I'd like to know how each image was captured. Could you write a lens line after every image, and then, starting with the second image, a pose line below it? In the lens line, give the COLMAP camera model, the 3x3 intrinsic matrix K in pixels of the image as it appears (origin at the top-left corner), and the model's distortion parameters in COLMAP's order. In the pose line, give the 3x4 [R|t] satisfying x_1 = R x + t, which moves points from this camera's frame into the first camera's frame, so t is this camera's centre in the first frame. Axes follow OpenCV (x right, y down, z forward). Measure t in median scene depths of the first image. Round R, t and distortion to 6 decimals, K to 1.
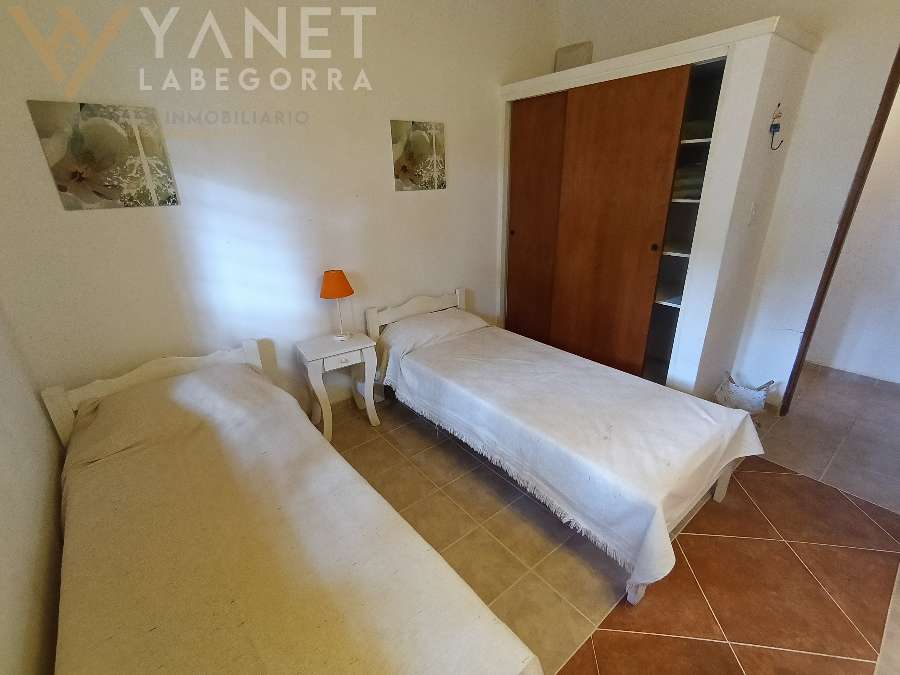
lens RADIAL K [[407.7, 0, 454.0], [0, 407.7, 336.5], [0, 0, 1]] dist [0.014461, -0.014872]
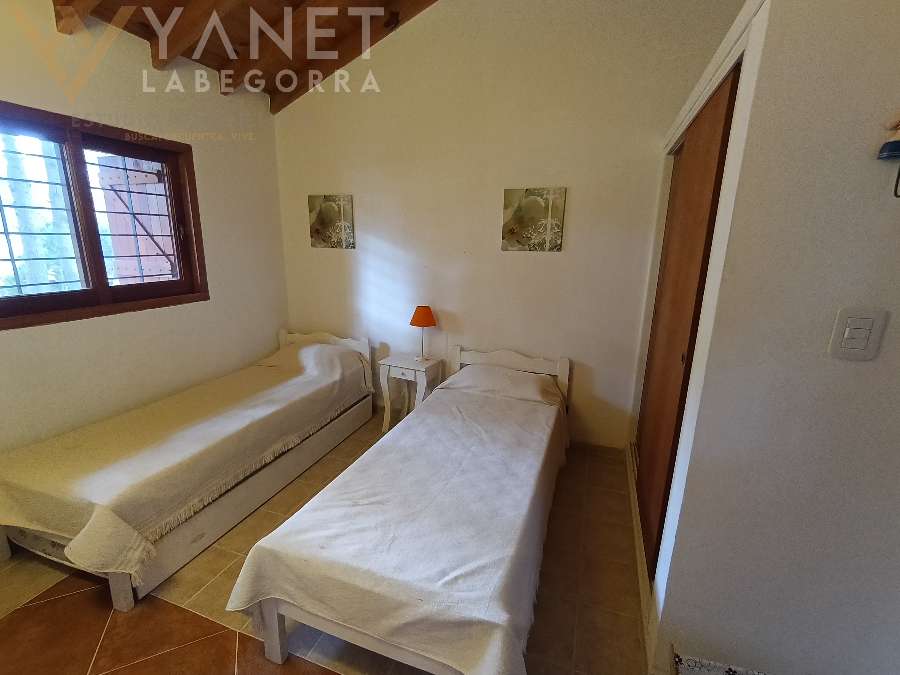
lens RADIAL K [[407.7, 0, 454.0], [0, 407.7, 336.5], [0, 0, 1]] dist [0.014461, -0.014872]
pose [[0.520114, 0.235523, -0.820981, 0.808055], [-0.334942, 0.940476, 0.057609, -0.173216], [0.785681, 0.245018, 0.568041, 0.364687]]
